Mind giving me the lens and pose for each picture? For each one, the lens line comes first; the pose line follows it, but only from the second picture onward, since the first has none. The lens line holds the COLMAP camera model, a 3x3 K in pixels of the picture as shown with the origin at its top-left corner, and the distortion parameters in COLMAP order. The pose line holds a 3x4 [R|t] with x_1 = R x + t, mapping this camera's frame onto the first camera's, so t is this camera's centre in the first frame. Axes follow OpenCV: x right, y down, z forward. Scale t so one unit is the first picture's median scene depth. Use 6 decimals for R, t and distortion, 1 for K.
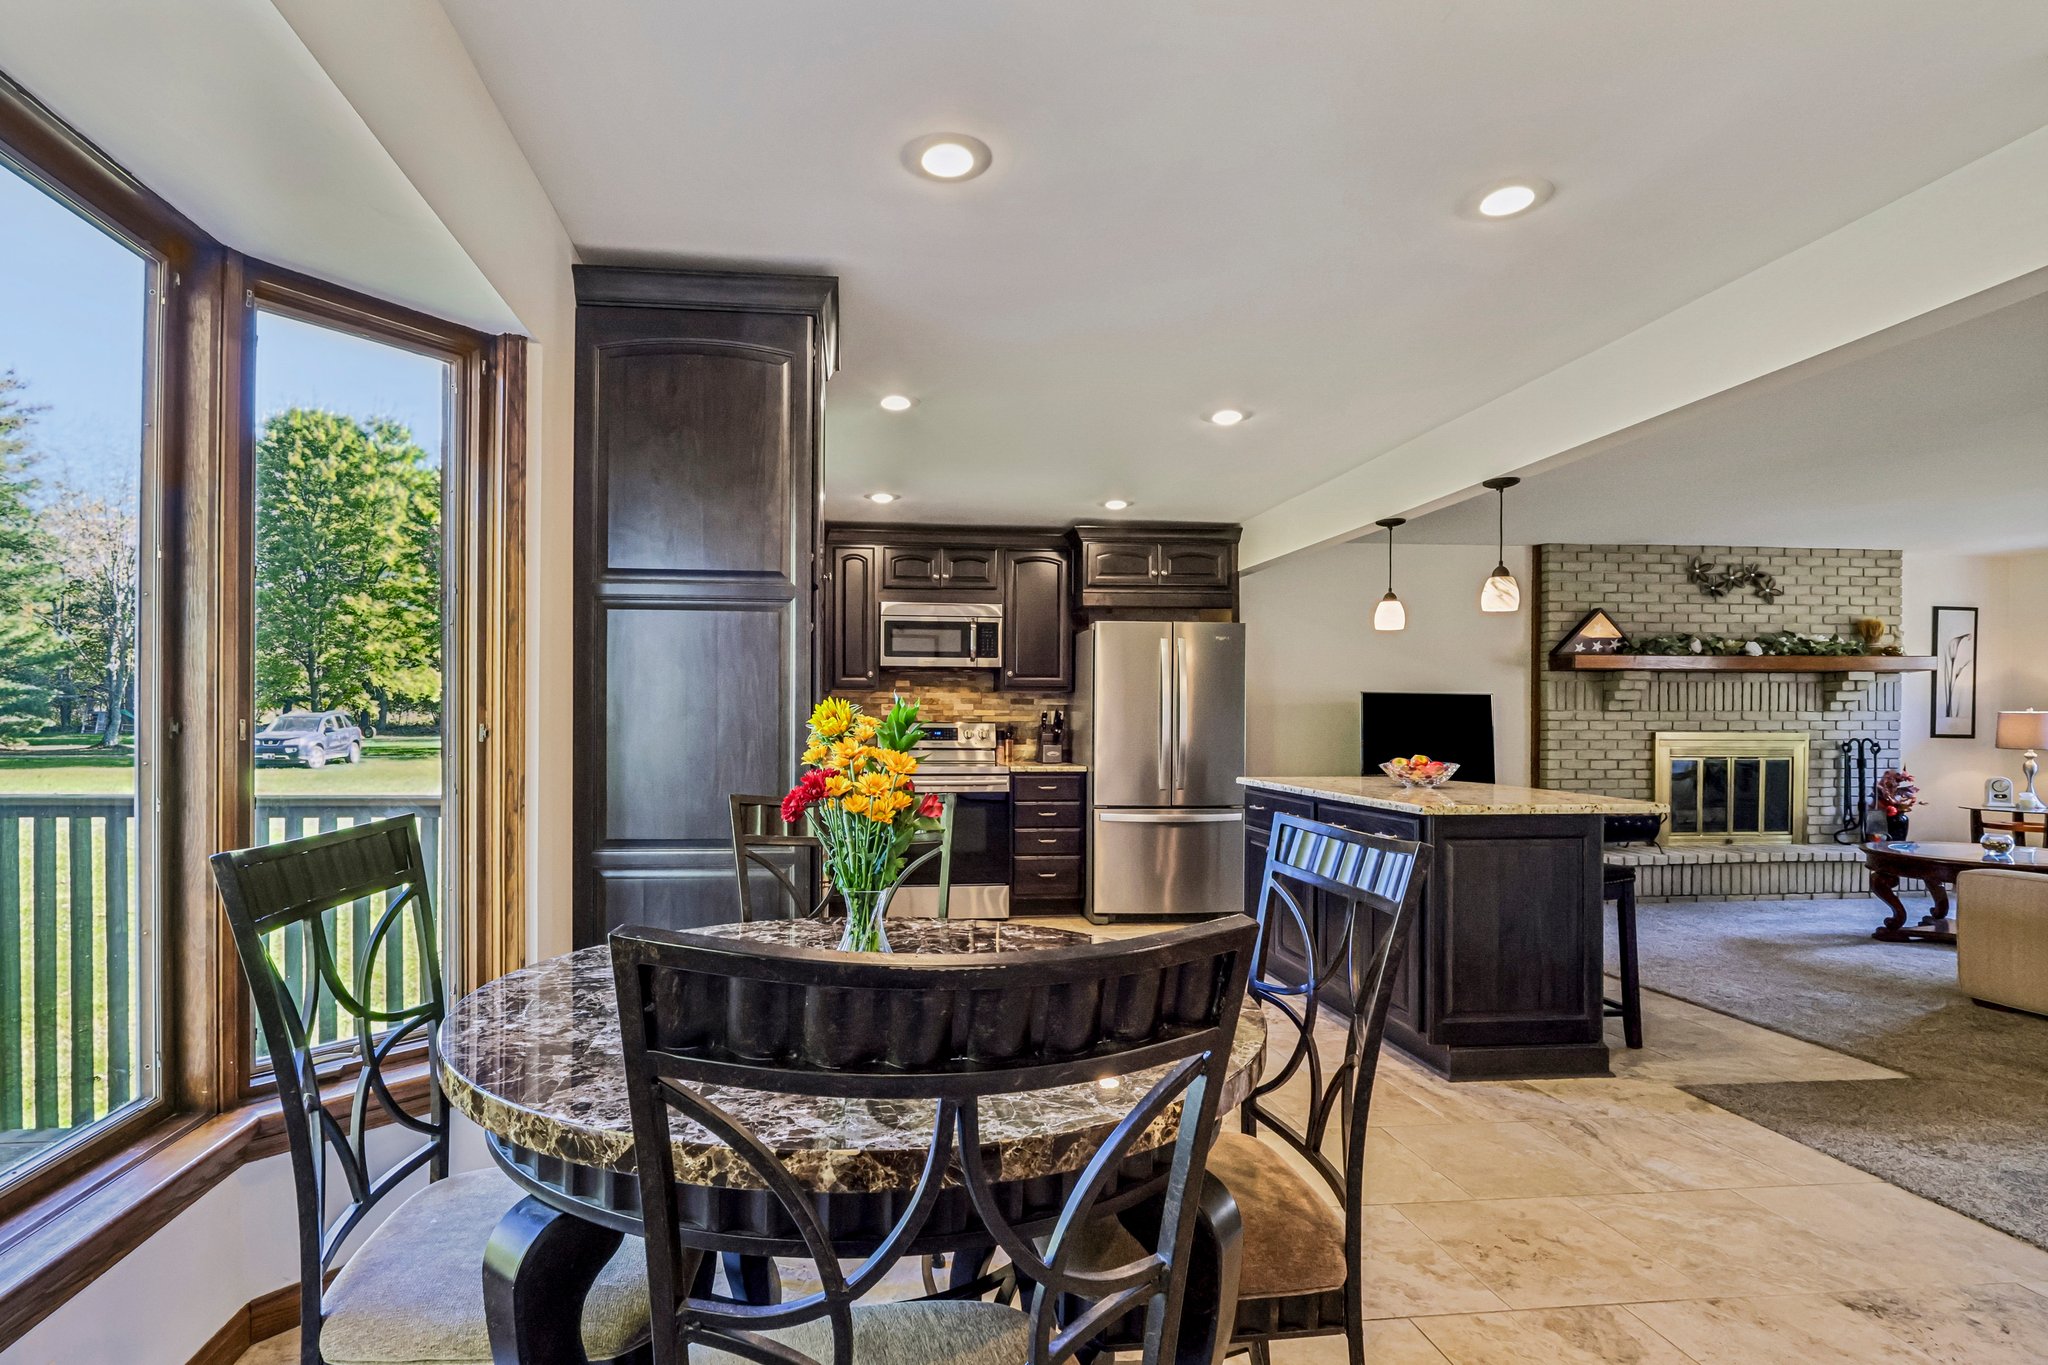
lens RADIAL K [[979.1, 0, 970.5], [0, 979.1, 716.3], [0, 0, 1]] dist [-0.001014, 0.002613]
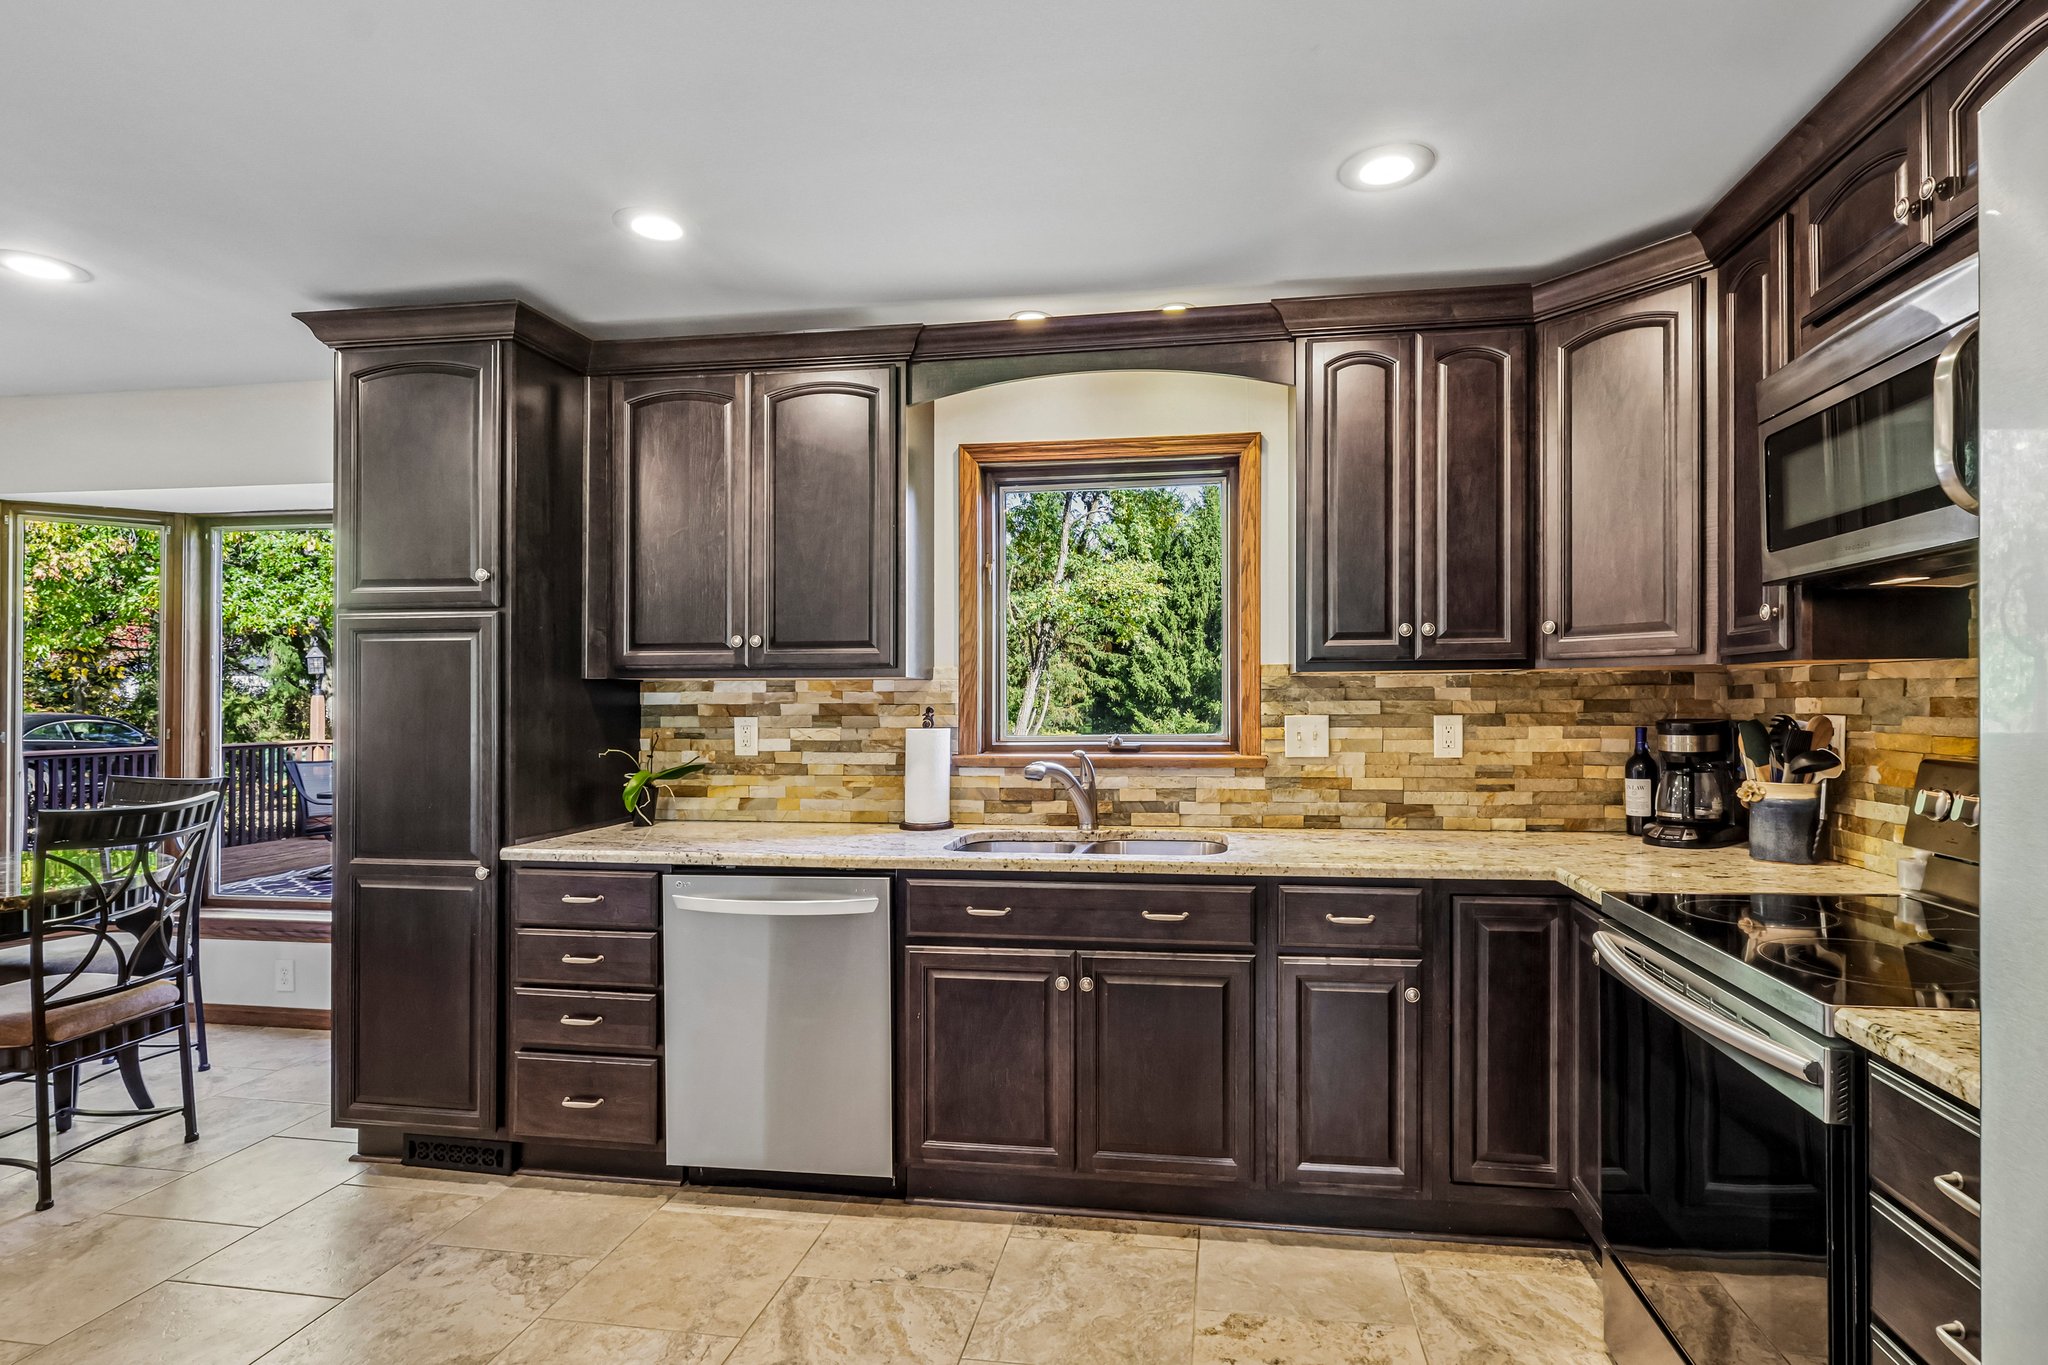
lens RADIAL K [[979.1, 0, 1088.1], [0, 979.1, 707.0], [0, 0, 1]] dist [-0.001014, 0.002613]
pose [[-0.248489, 0.003158, -0.968630, 0.240213], [0.007465, 0.999971, 0.001345, -0.012564], [0.968606, -0.006897, -0.248505, 0.777623]]
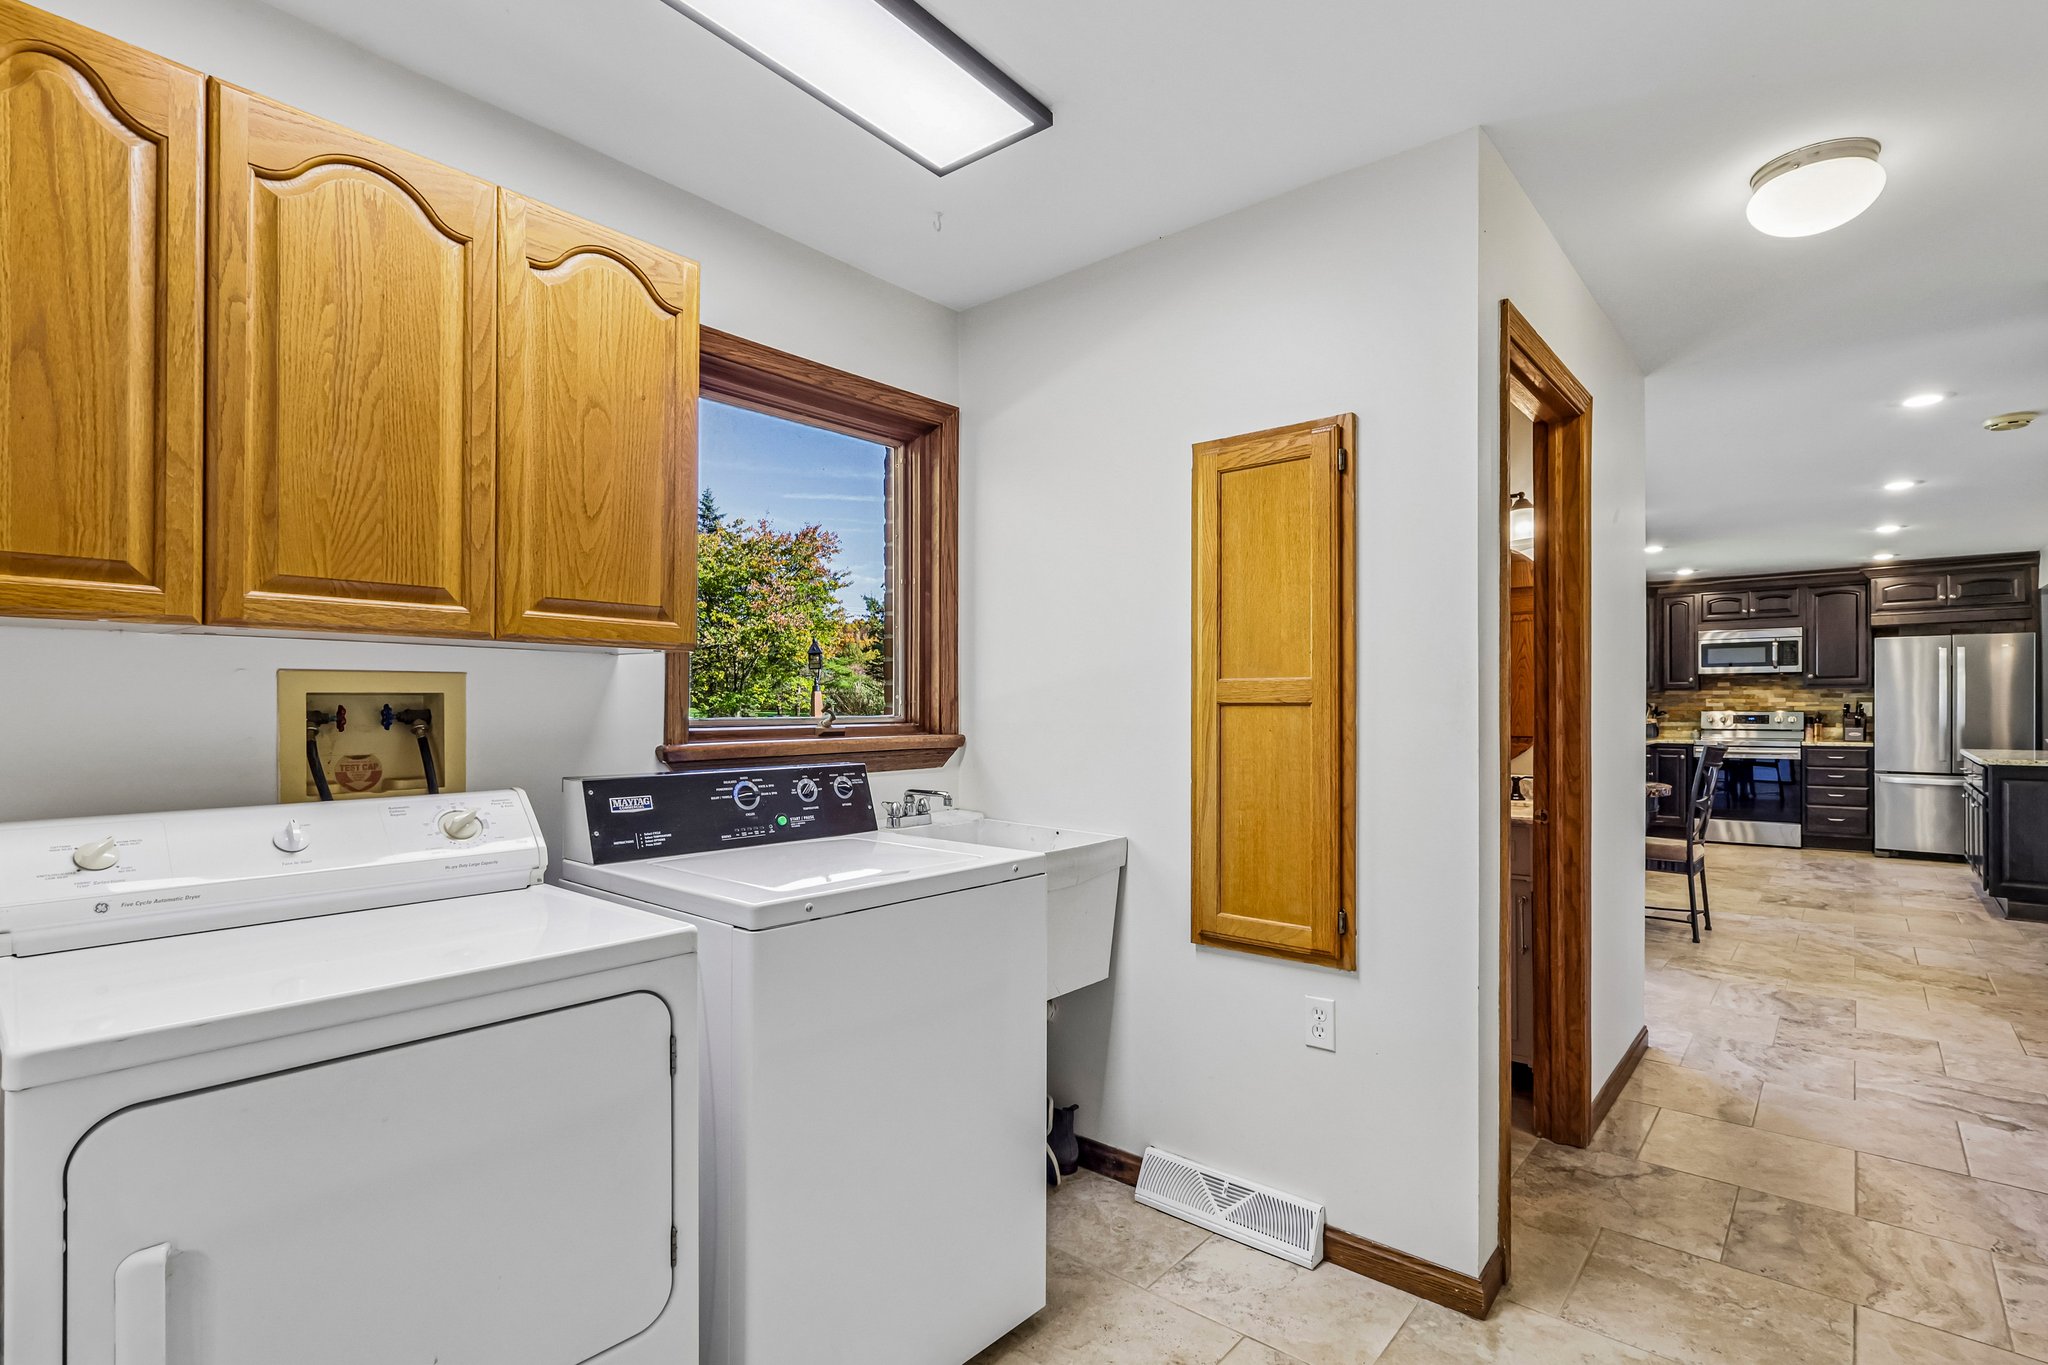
lens RADIAL K [[979.1, 0, 1037.3], [0, 979.1, 701.1], [0, 0, 1]] dist [-0.001014, 0.002613]
pose [[0.687542, -0.009682, -0.726080, 0.269623], [0.007996, 0.999951, -0.005762, -0.008163], [0.726101, -0.001844, 0.687586, -0.691147]]
